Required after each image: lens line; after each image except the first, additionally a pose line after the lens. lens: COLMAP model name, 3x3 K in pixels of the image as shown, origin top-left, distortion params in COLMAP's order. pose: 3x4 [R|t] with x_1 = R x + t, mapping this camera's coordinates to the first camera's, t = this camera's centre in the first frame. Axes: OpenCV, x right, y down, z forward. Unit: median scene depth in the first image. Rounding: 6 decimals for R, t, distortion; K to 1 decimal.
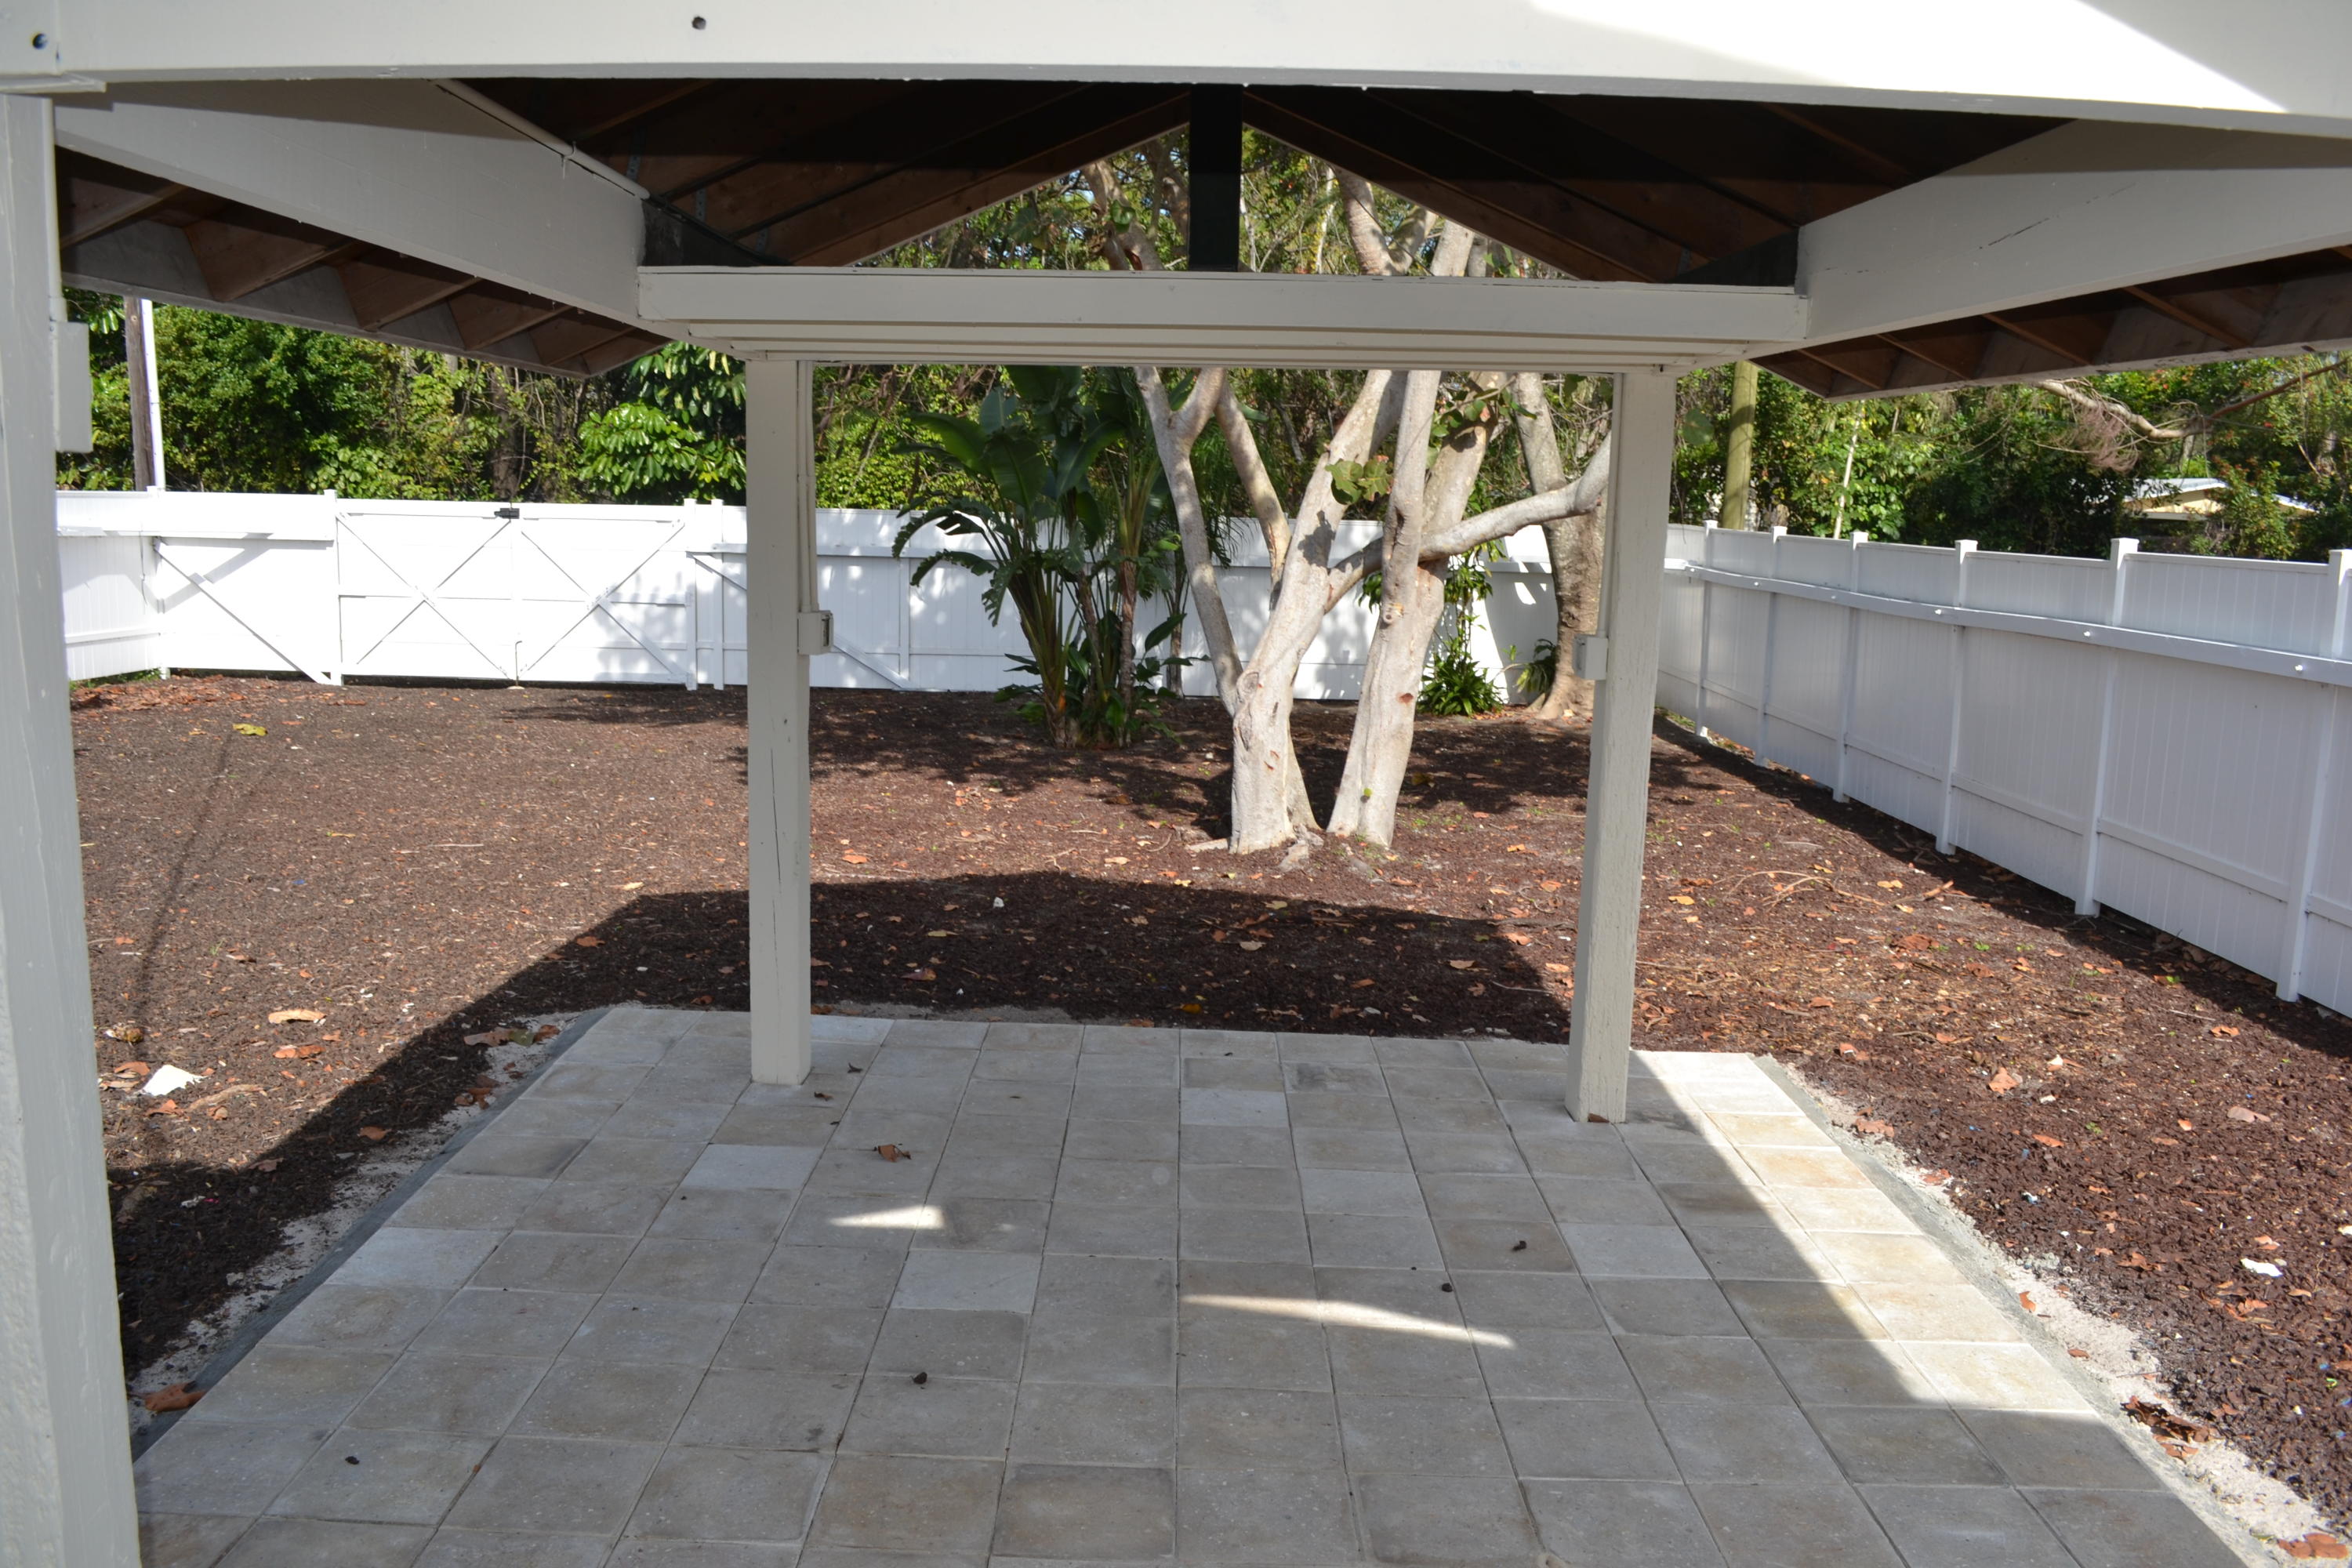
lens RADIAL K [[1840.5, 0, 1170.9], [0, 1840.5, 776.7], [0, 0, 1]] dist [-0.087679, 0.015601]
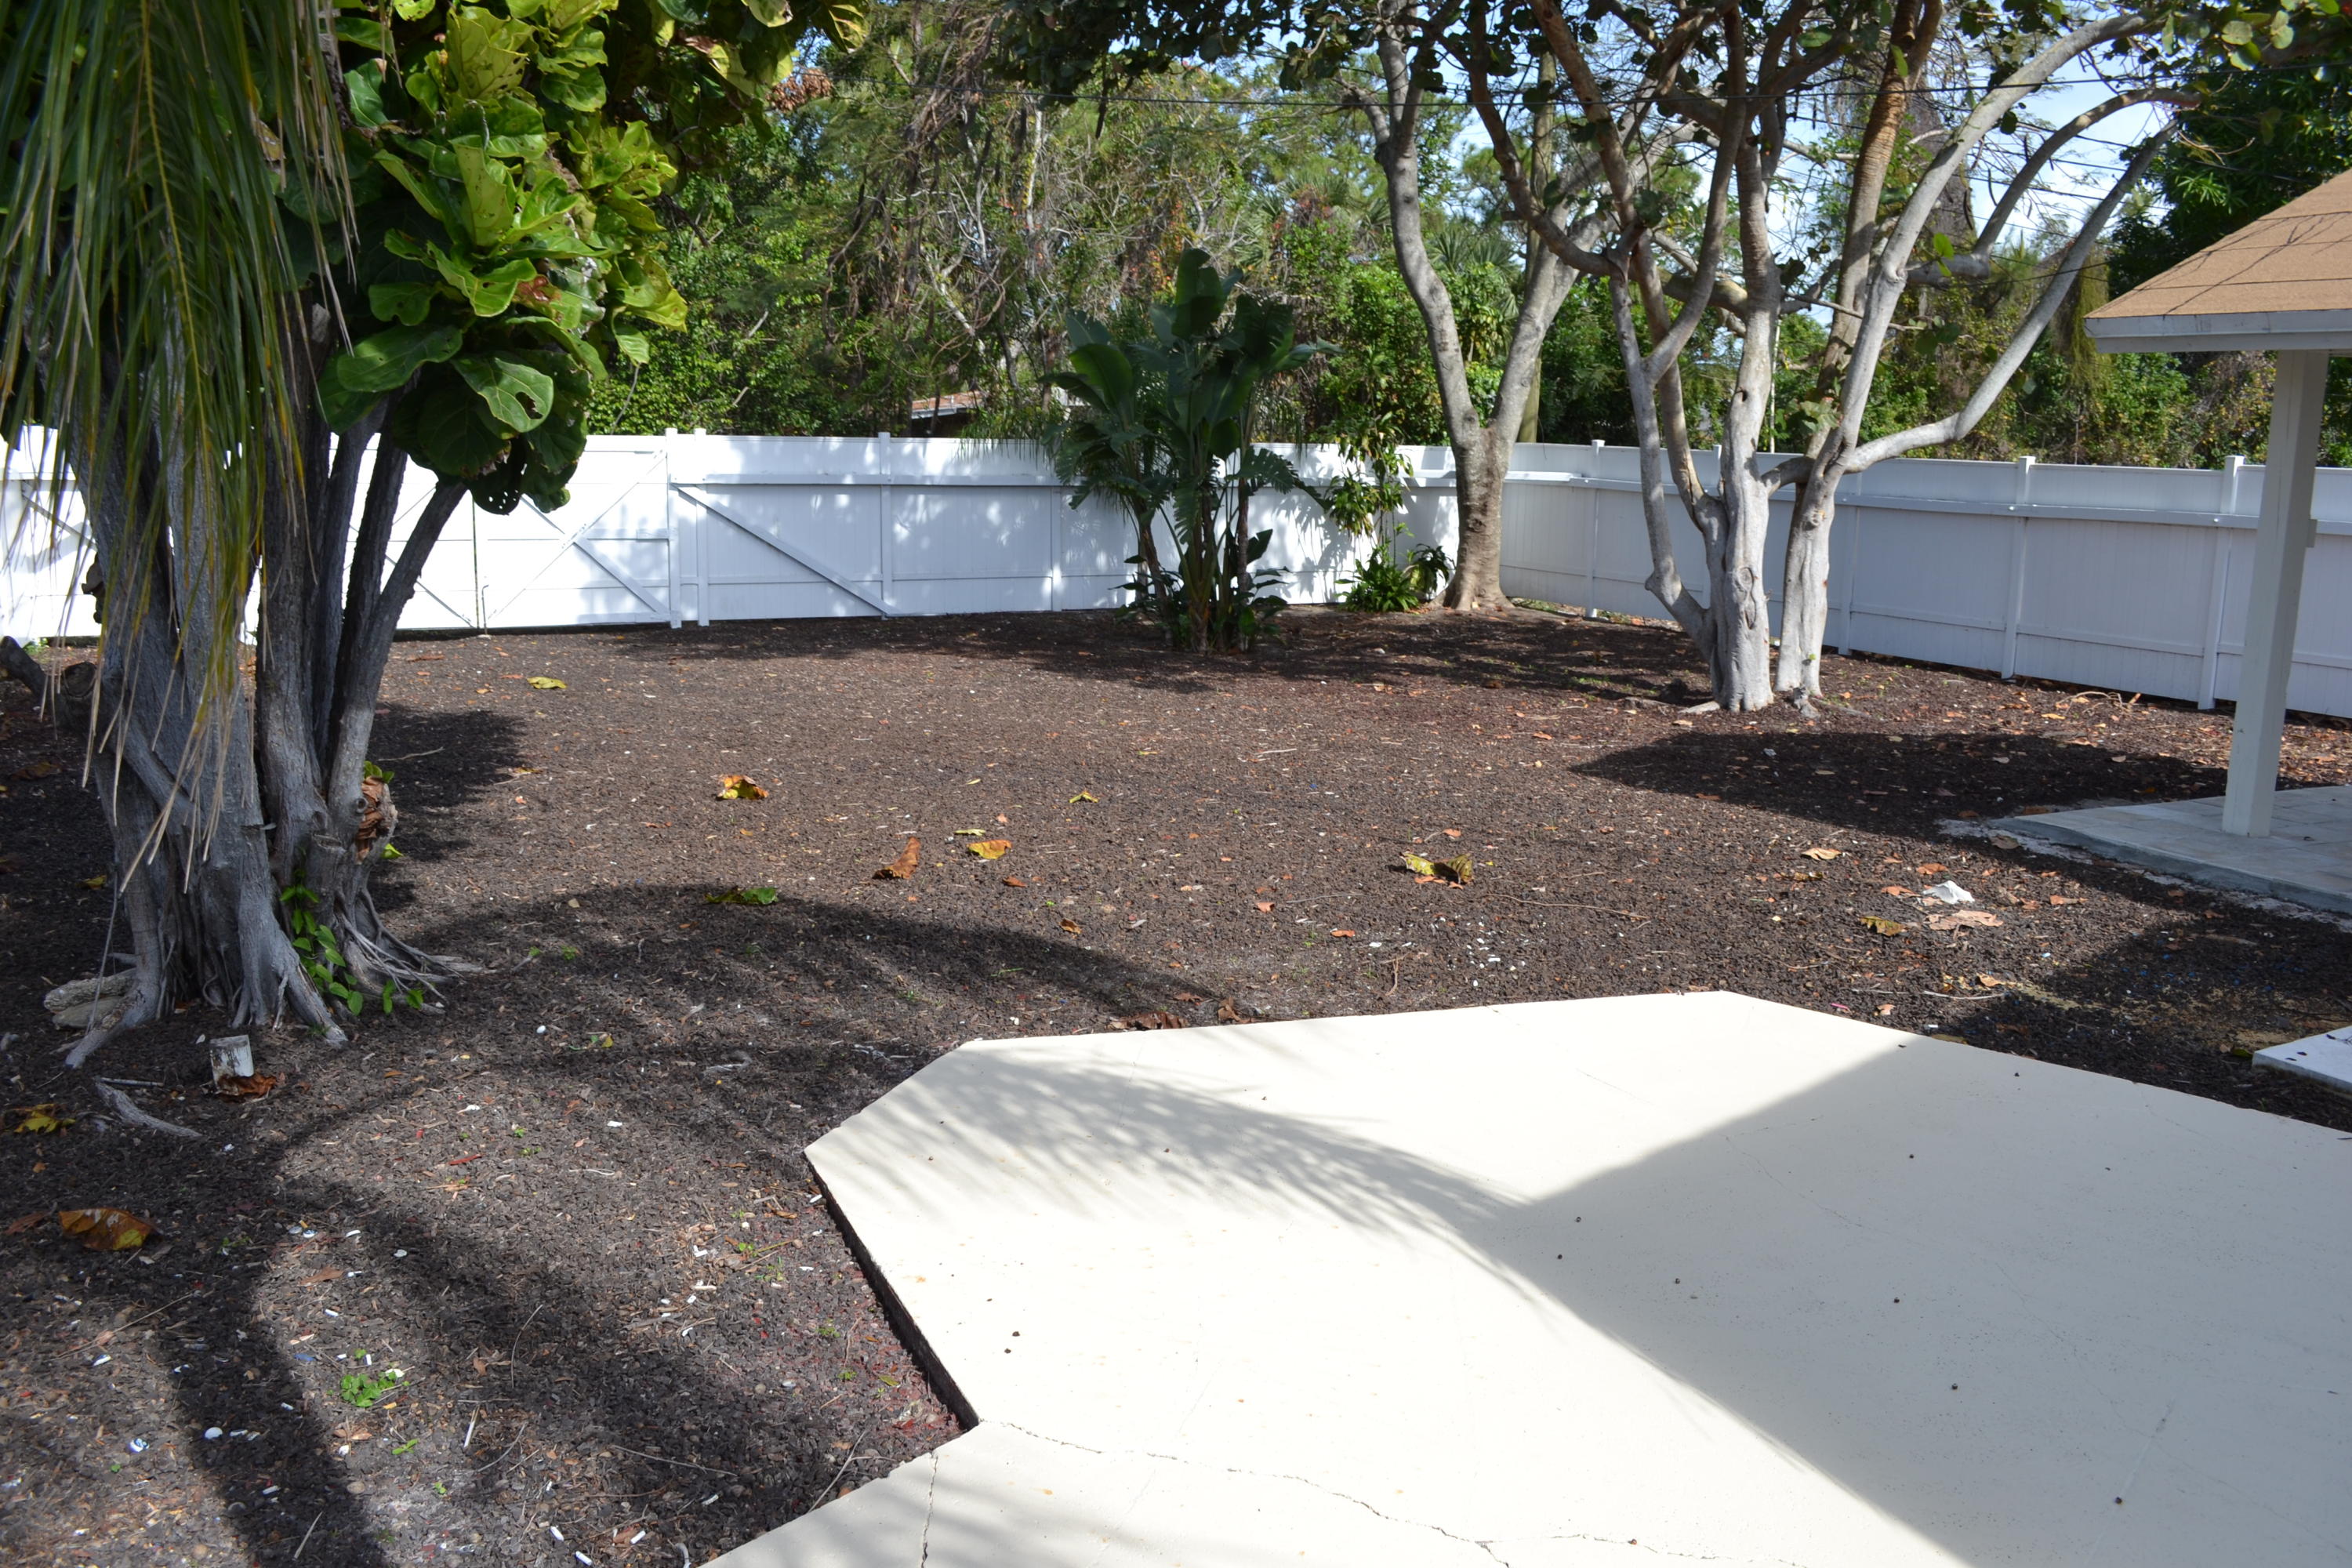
lens RADIAL K [[1840.5, 0, 1170.9], [0, 1840.5, 776.7], [0, 0, 1]] dist [-0.087679, 0.015601]
pose [[0.894345, -0.090245, 0.438181, -0.464727], [0.071148, 0.995669, 0.059845, -0.008571], [-0.441683, -0.022346, 0.896893, 0.020440]]
